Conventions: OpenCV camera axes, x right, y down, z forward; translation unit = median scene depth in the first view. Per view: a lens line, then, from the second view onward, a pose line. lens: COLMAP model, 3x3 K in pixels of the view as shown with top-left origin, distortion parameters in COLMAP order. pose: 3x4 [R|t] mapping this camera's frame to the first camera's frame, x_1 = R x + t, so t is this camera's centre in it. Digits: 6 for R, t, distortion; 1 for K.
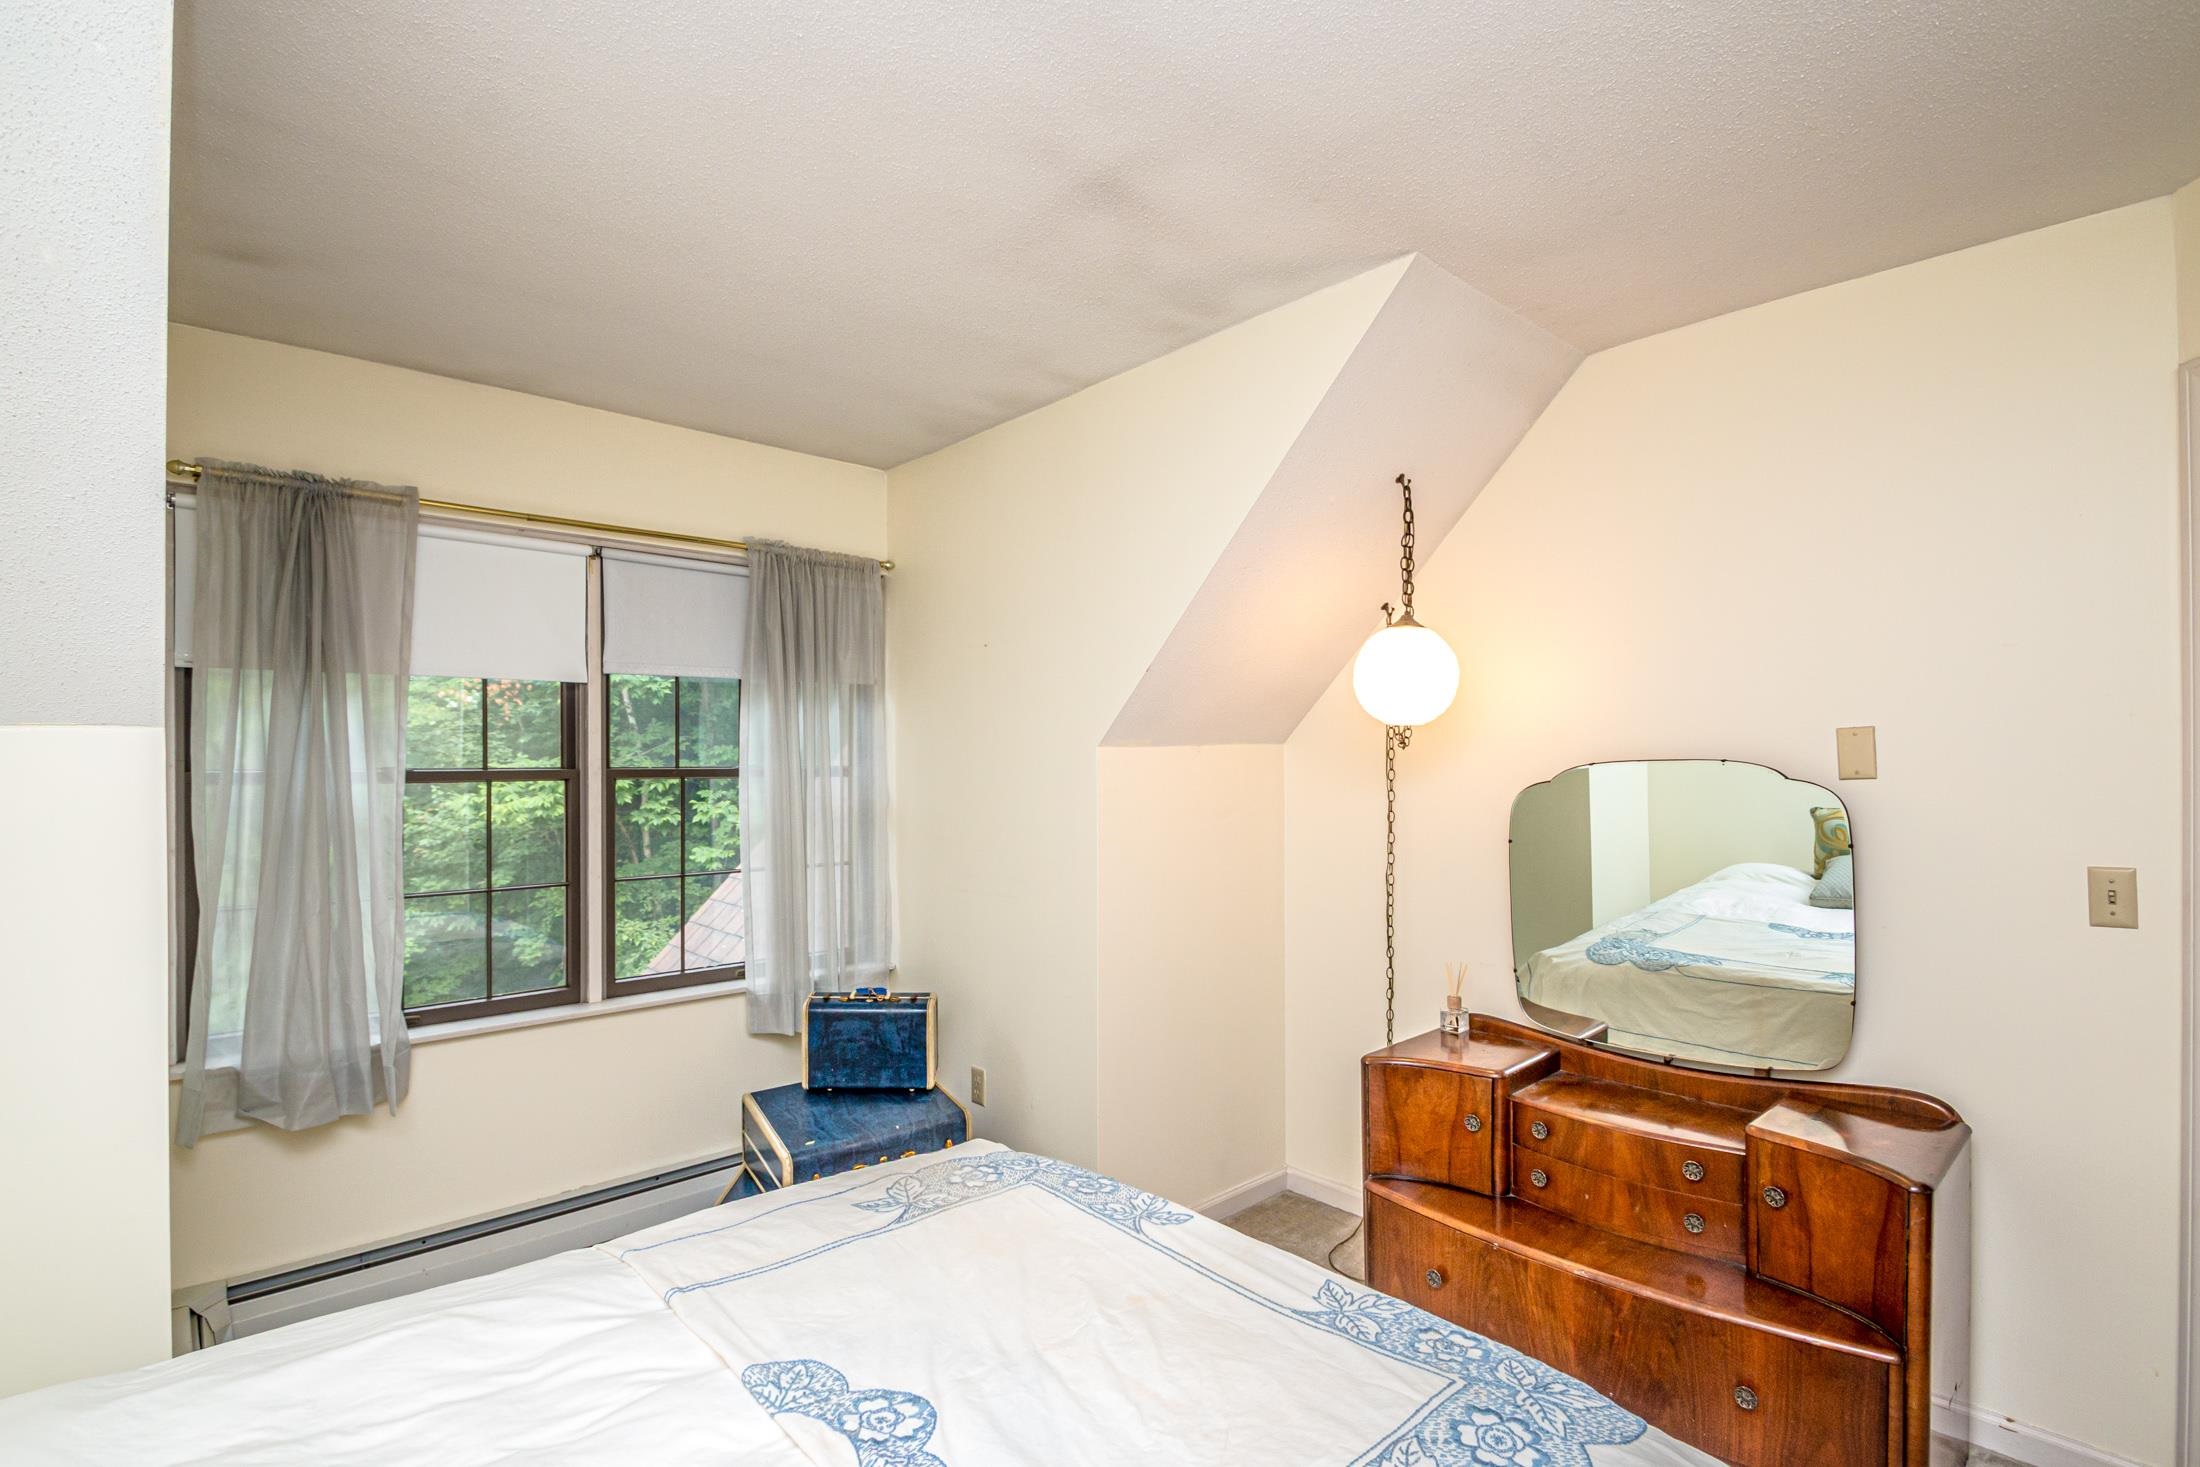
lens RADIAL K [[1053.1, 0, 1086.7], [0, 1053.1, 733.0], [0, 0, 1]] dist [0.003606, -0.009032]
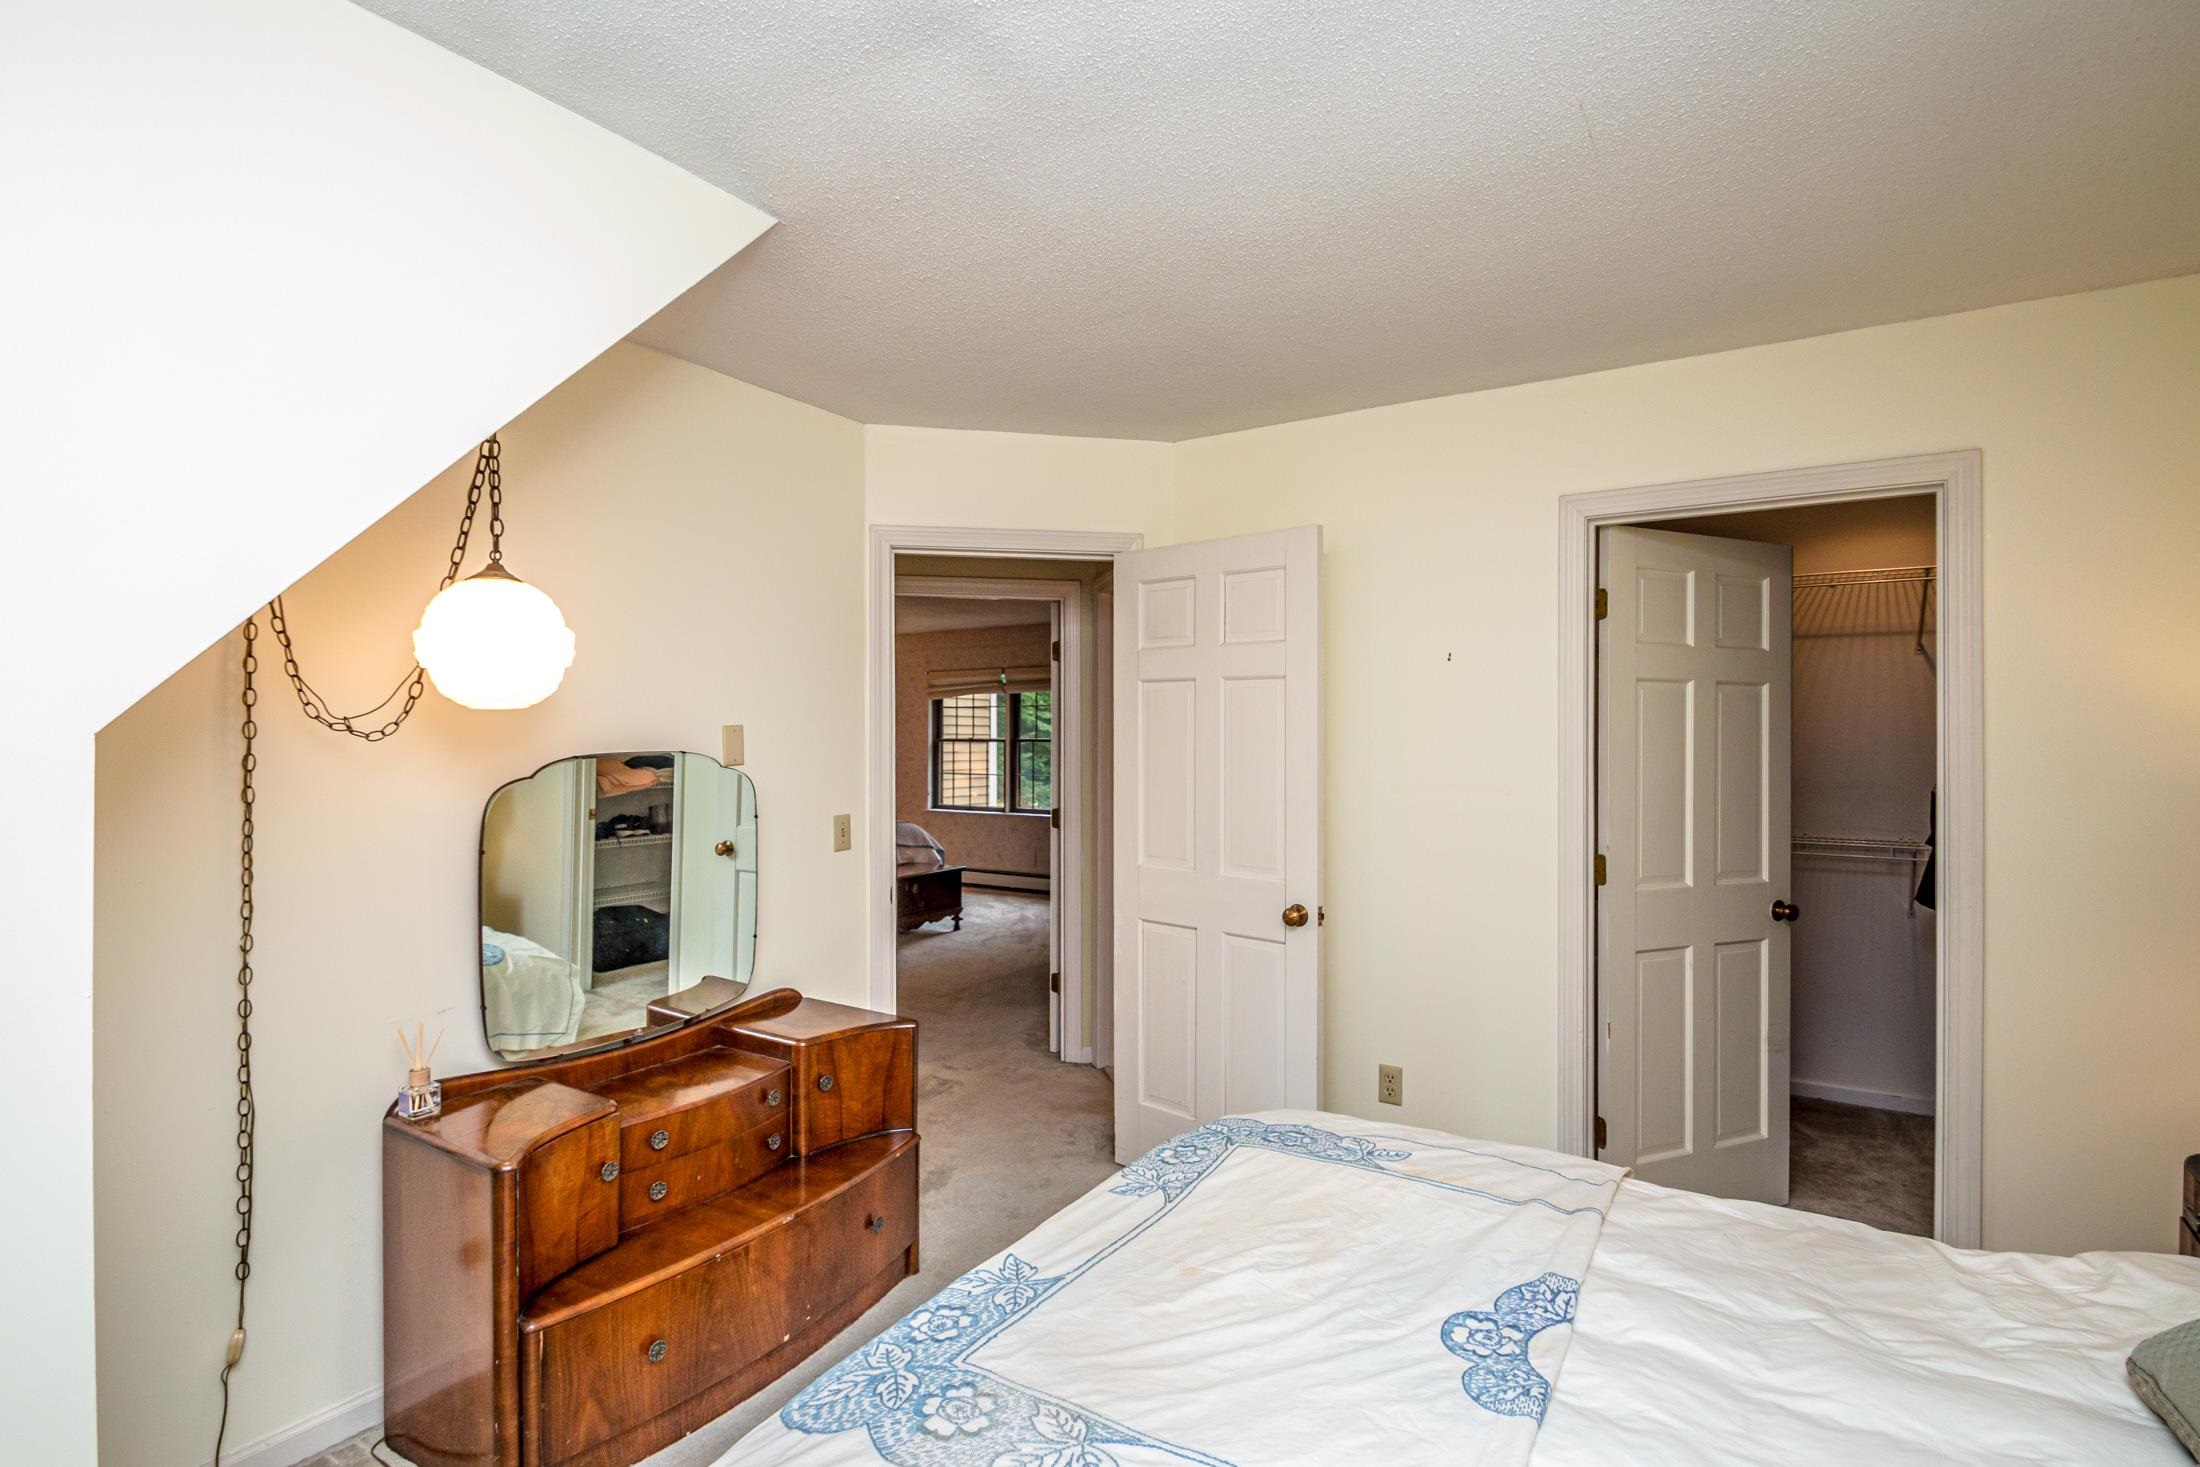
lens RADIAL K [[1053.1, 0, 1088.0], [0, 1053.1, 743.0], [0, 0, 1]] dist [0.003606, -0.009032]
pose [[-0.255641, -0.009508, 0.966725, -0.617723], [-0.021749, 0.999755, 0.004081, 0.001027], [-0.966527, -0.019982, -0.255785, 0.896806]]
